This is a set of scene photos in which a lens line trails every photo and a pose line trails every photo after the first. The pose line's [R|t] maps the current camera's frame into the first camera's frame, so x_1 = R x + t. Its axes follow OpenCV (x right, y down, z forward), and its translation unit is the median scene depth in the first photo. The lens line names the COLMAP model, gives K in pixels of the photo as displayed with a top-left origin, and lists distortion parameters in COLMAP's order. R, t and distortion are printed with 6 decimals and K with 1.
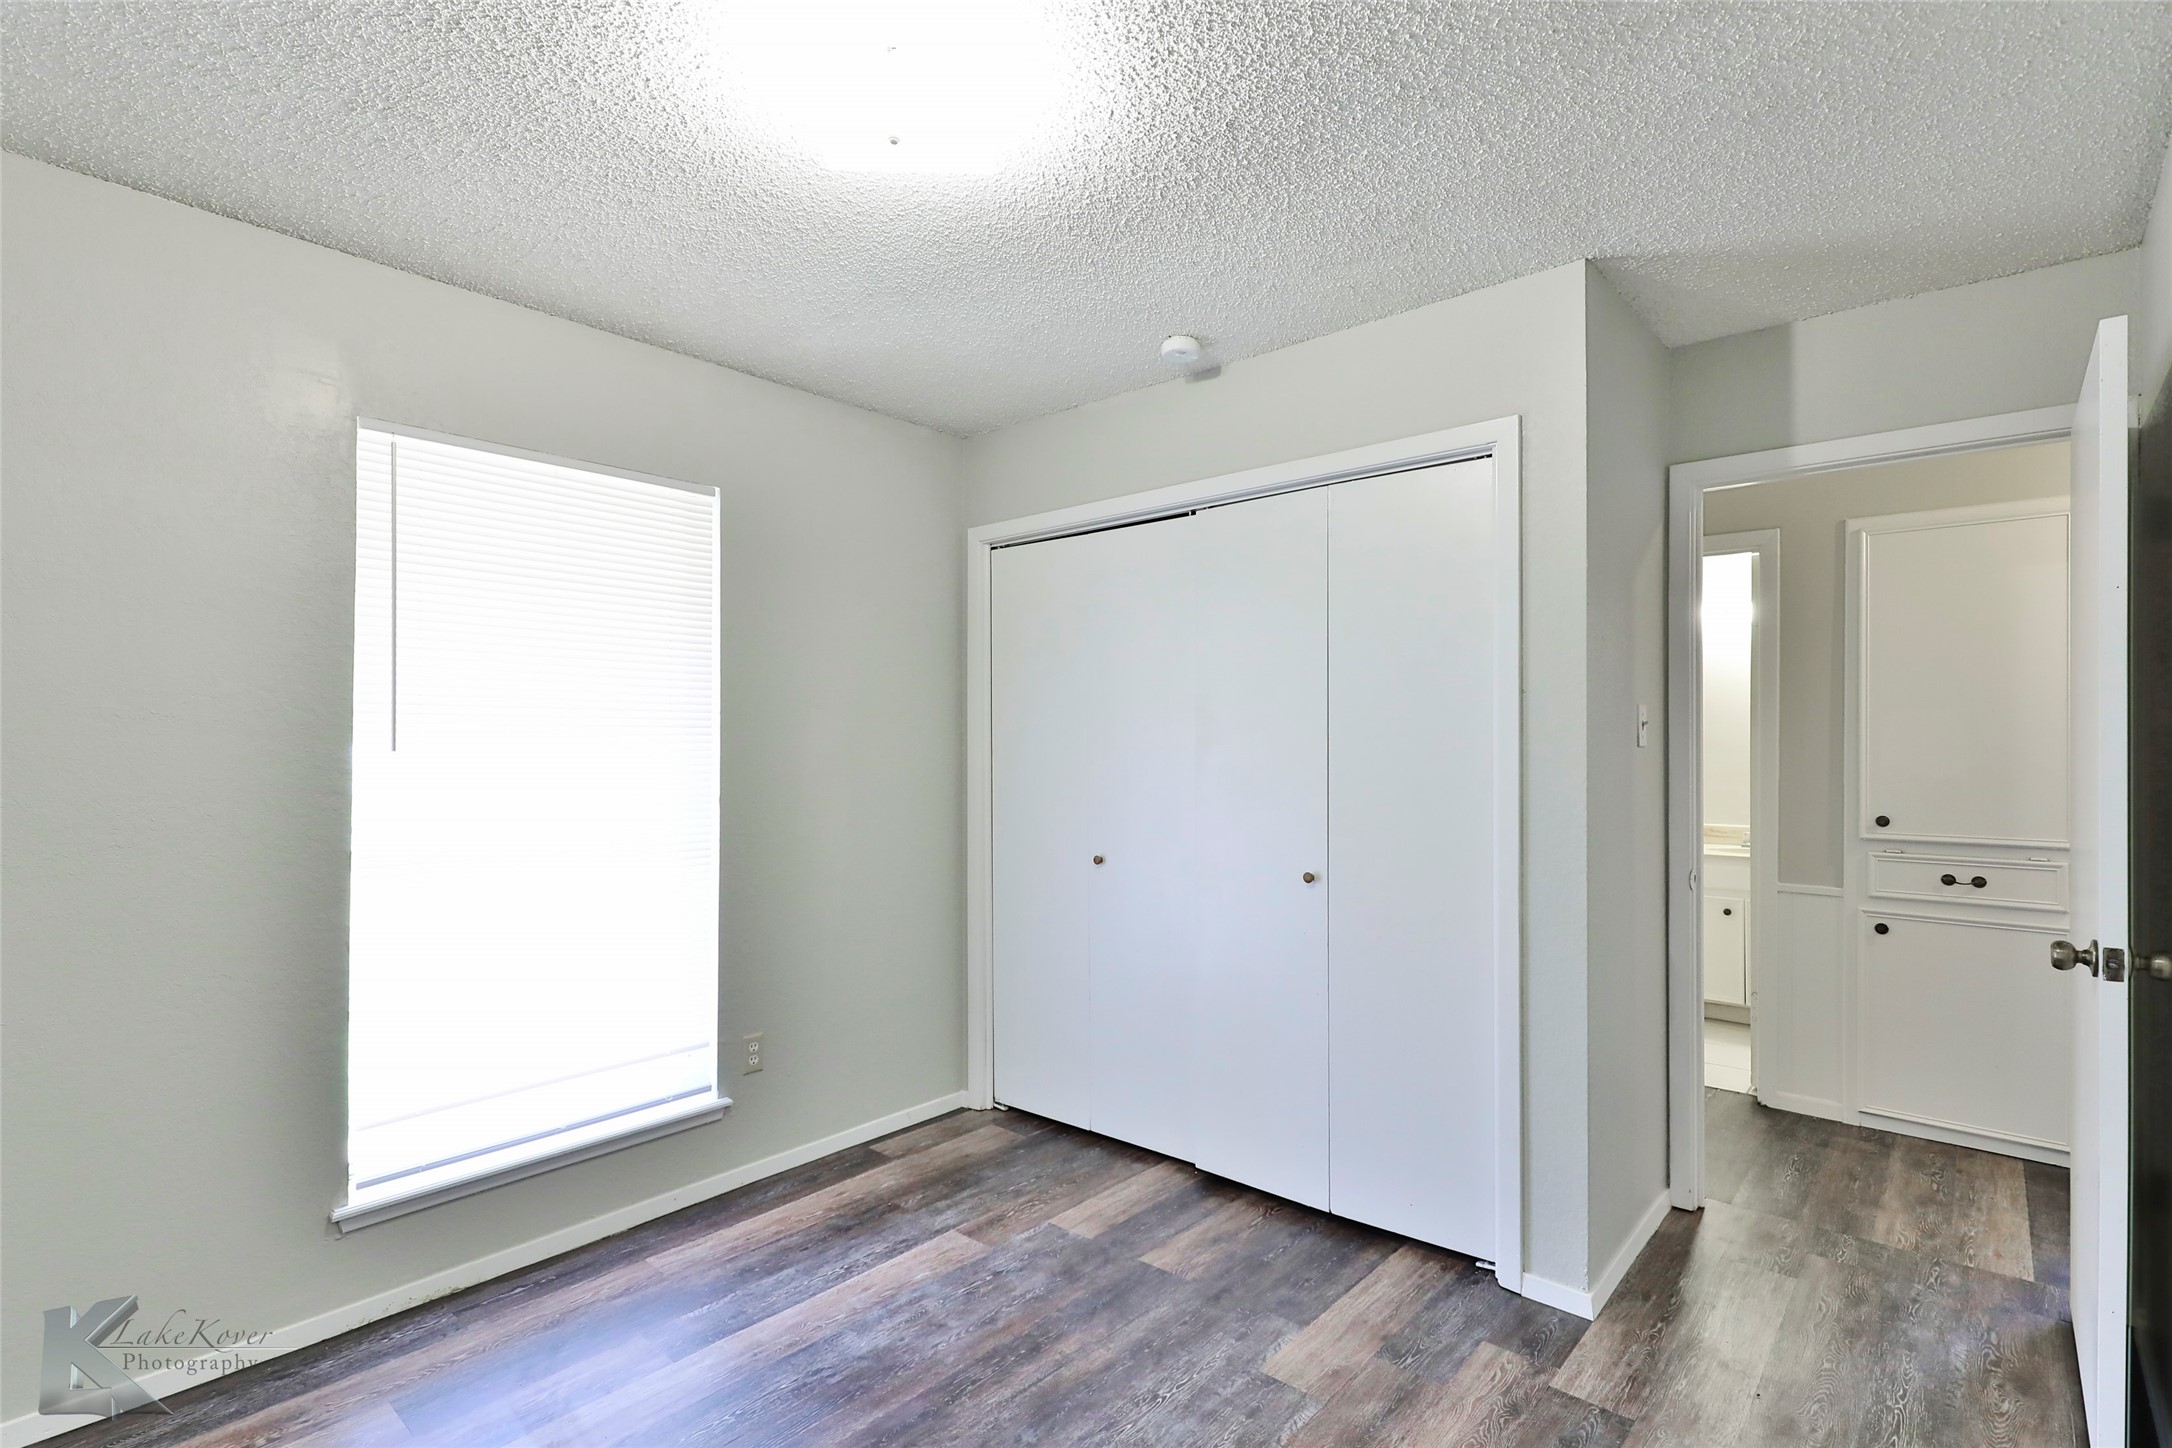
lens RADIAL K [[1054.1, 0, 1079.8], [0, 1054.1, 734.1], [0, 0, 1]] dist [0.010012, -0.007054]
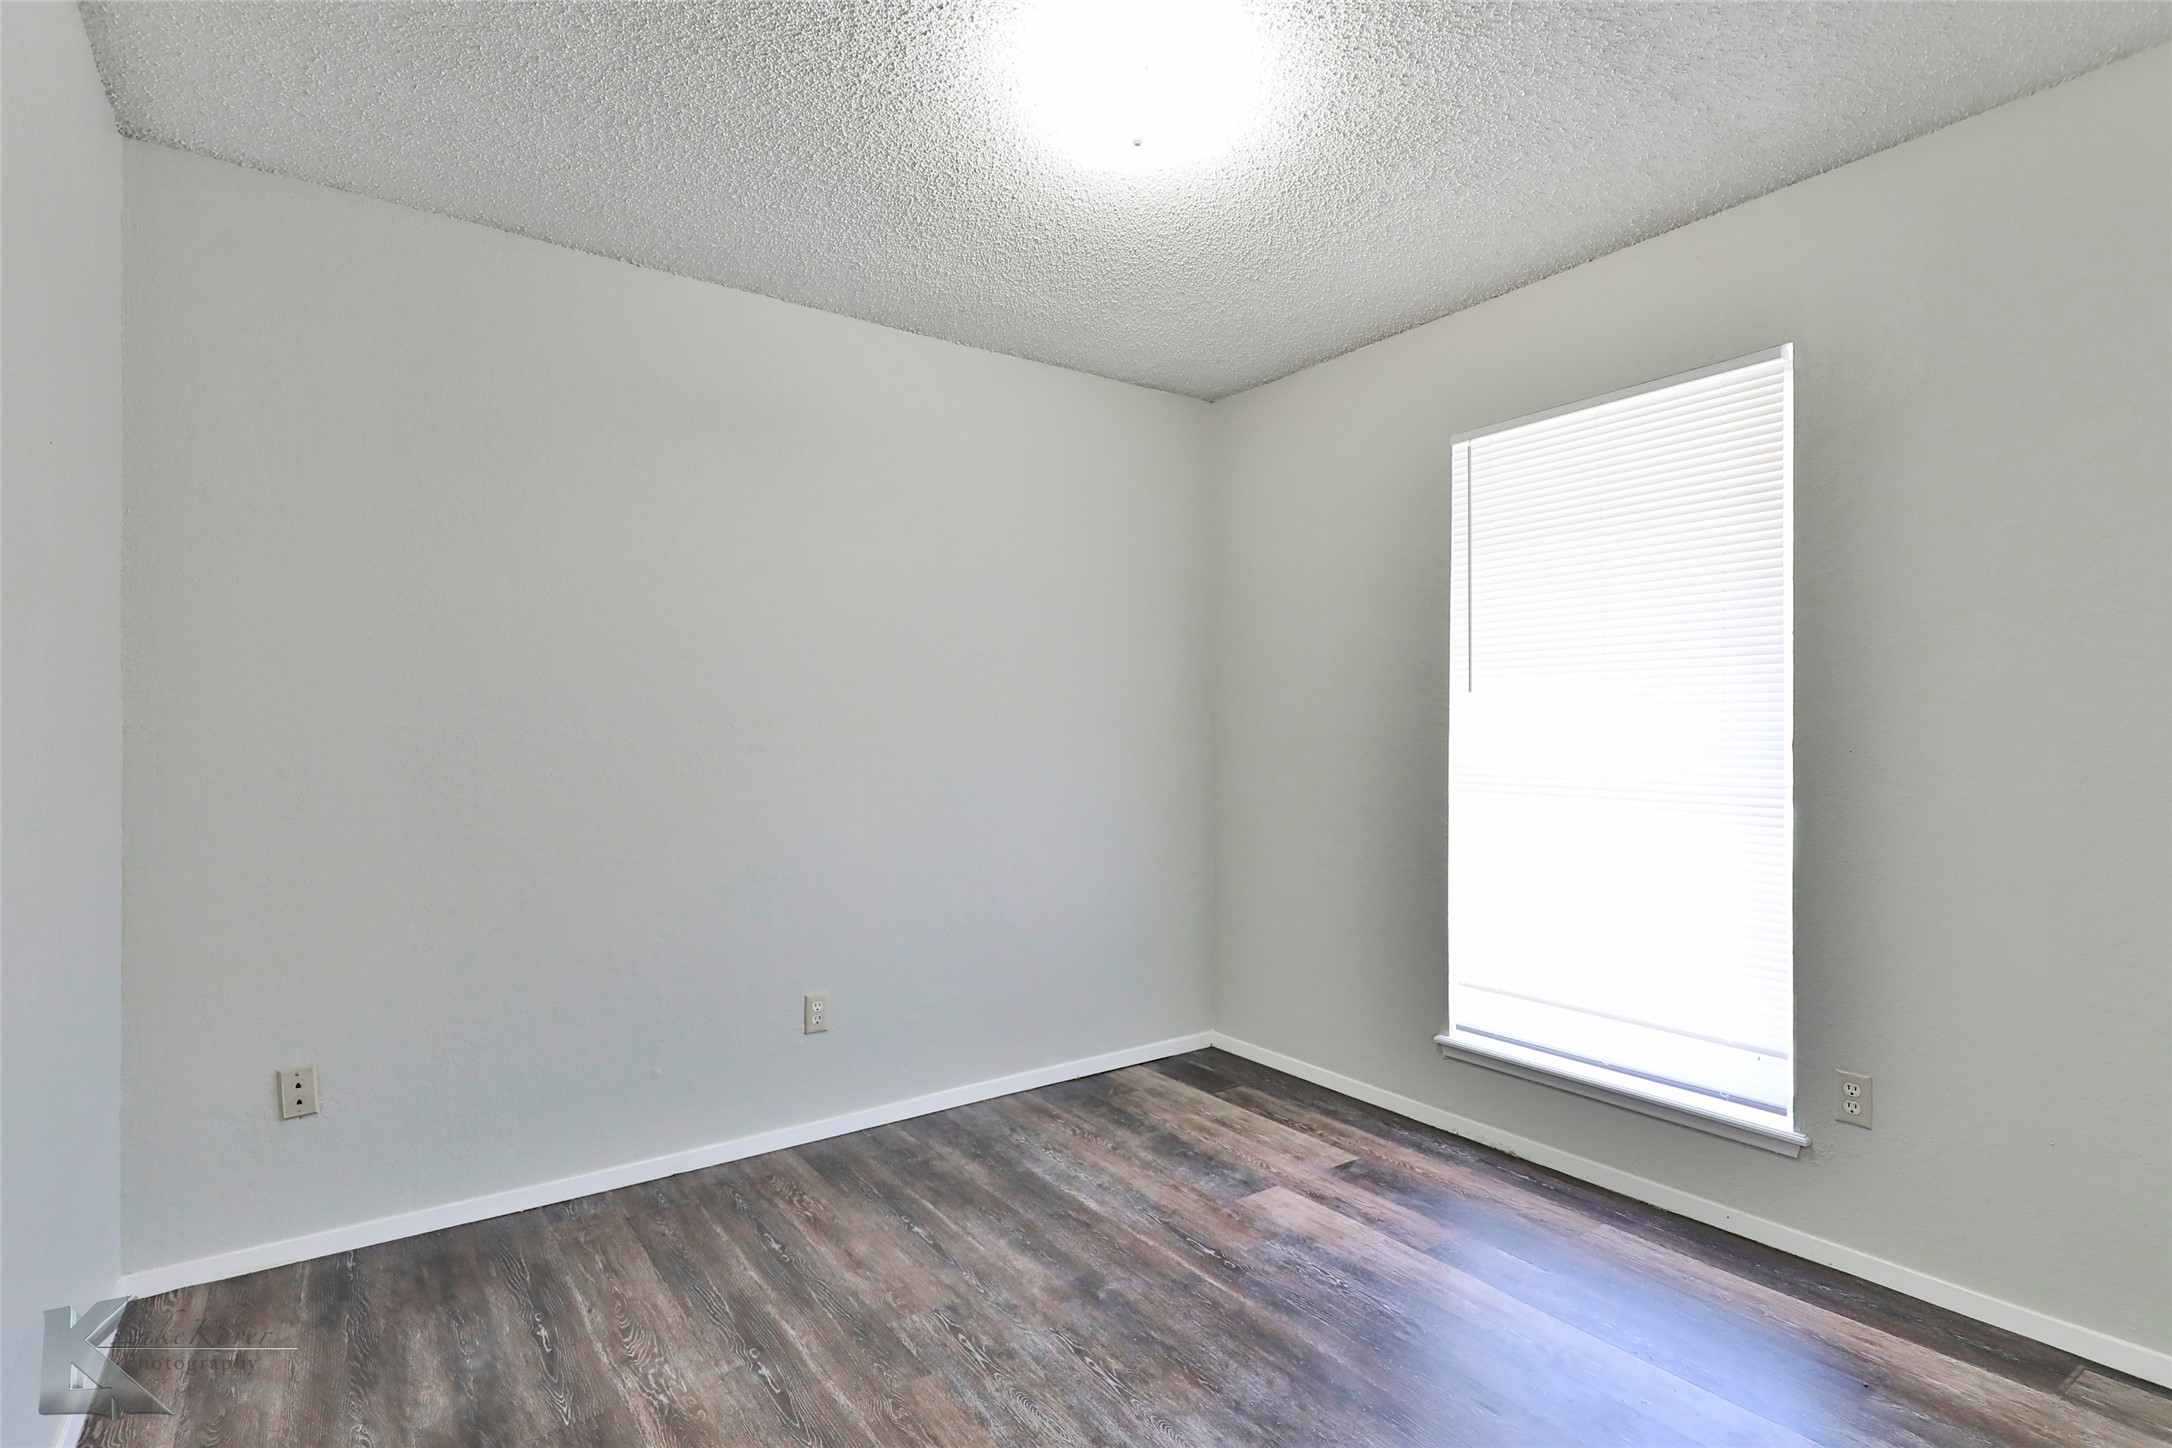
lens RADIAL K [[1054.1, 0, 1080.5], [0, 1054.1, 730.2], [0, 0, 1]] dist [0.010012, -0.007054]
pose [[-0.254111, -0.003747, -0.967168, 0.625850], [0.007127, 0.999958, -0.005747, 0.060274], [0.967149, -0.008353, -0.254073, 0.799564]]
